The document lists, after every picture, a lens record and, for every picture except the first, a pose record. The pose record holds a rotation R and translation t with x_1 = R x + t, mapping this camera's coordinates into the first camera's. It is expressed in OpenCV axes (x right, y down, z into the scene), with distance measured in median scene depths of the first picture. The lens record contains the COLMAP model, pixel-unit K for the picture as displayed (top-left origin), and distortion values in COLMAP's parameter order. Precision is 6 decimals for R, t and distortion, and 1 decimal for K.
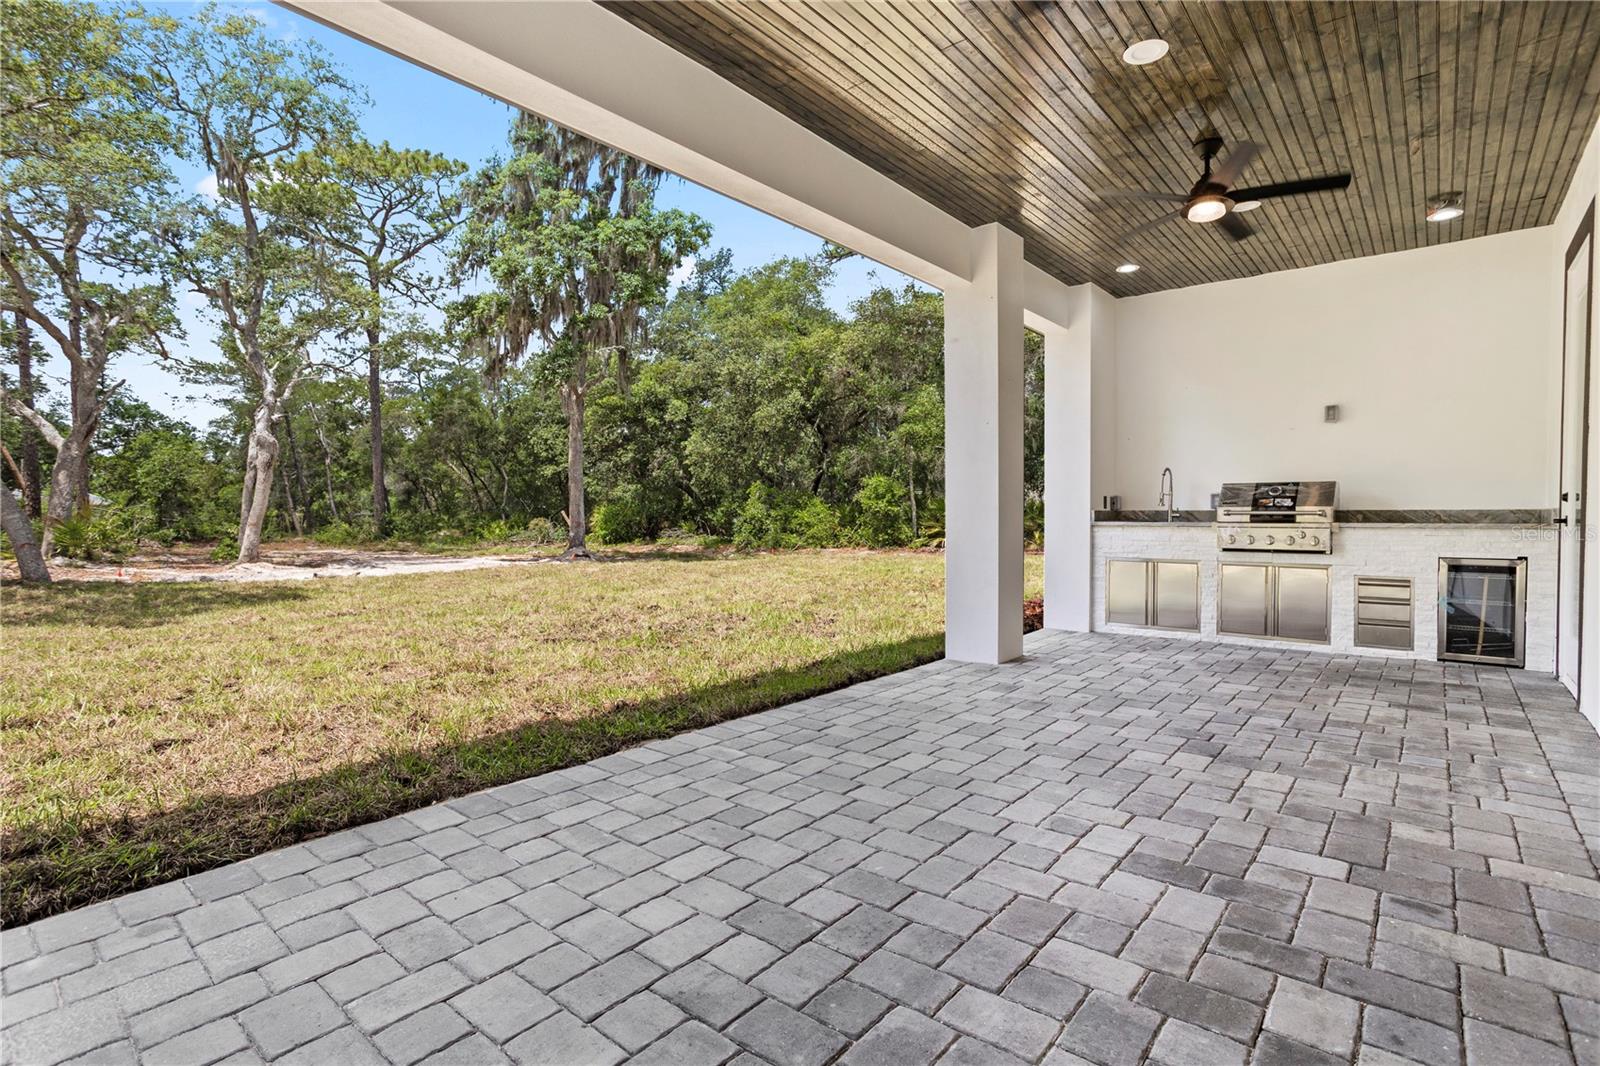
lens RADIAL K [[770.6, 0, 790.5], [0, 770.6, 533.8], [0, 0, 1]] dist [-0.054995, 0.023774]
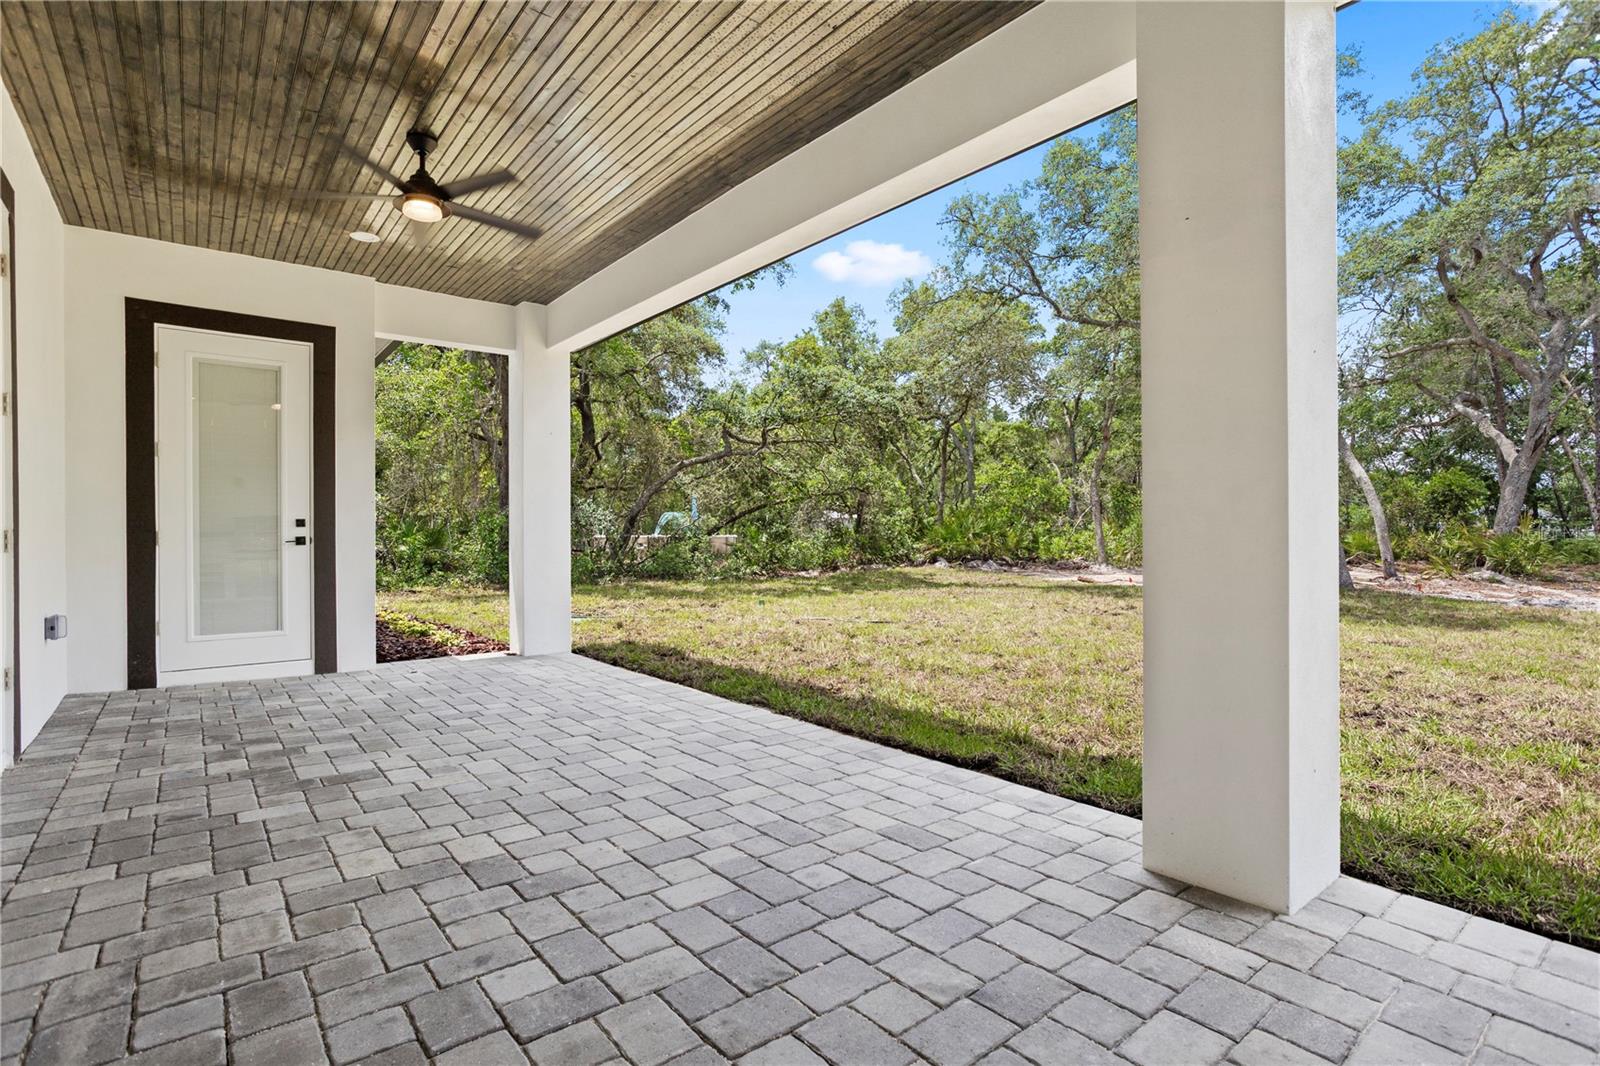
lens RADIAL K [[770.6, 0, 796.7], [0, 770.6, 532.5], [0, 0, 1]] dist [-0.054995, 0.023774]
pose [[-0.177174, 0.002875, -0.984175, 1.211586], [-0.024050, 0.999684, 0.007250, -0.040960], [0.983886, 0.024954, -0.177049, 1.424784]]
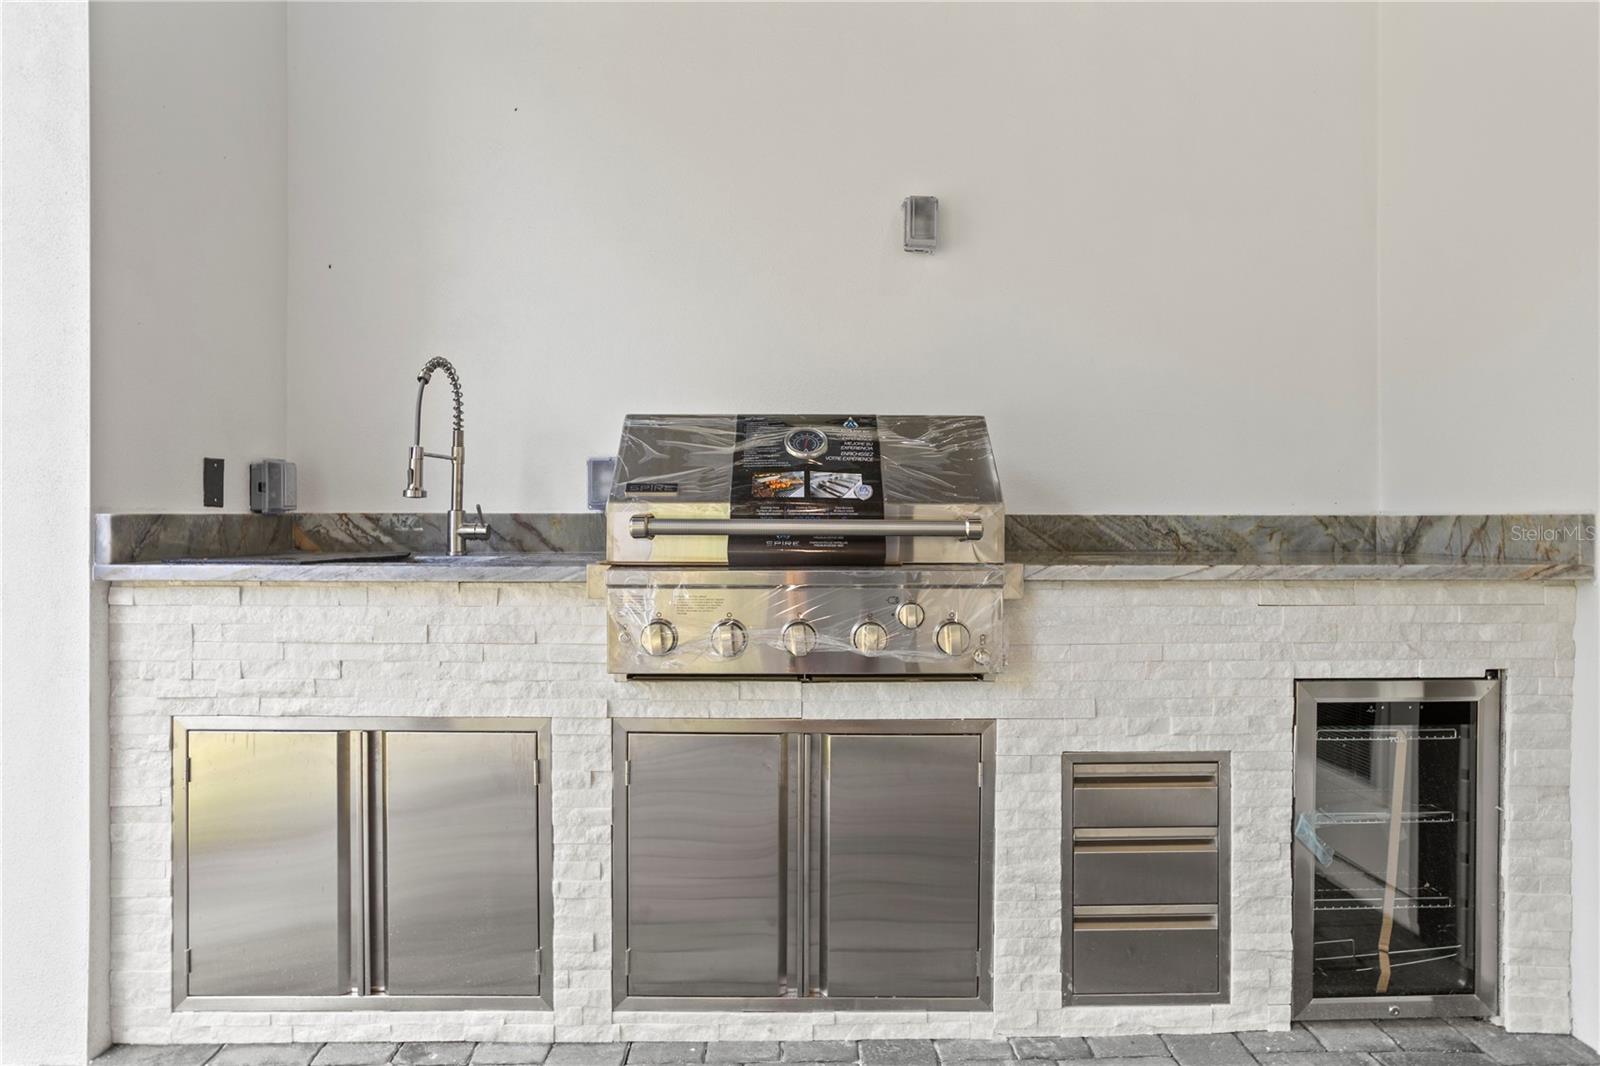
lens RADIAL K [[967.7, 0, 800.5], [0, 967.7, 529.4], [0, 0, 1]] dist [-0.000714, 0.000399]
pose [[0.765390, -0.007537, 0.643523, 0.429466], [0.012957, 0.999909, -0.003701, -0.026068], [-0.643437, 0.011171, 0.765418, 0.756613]]
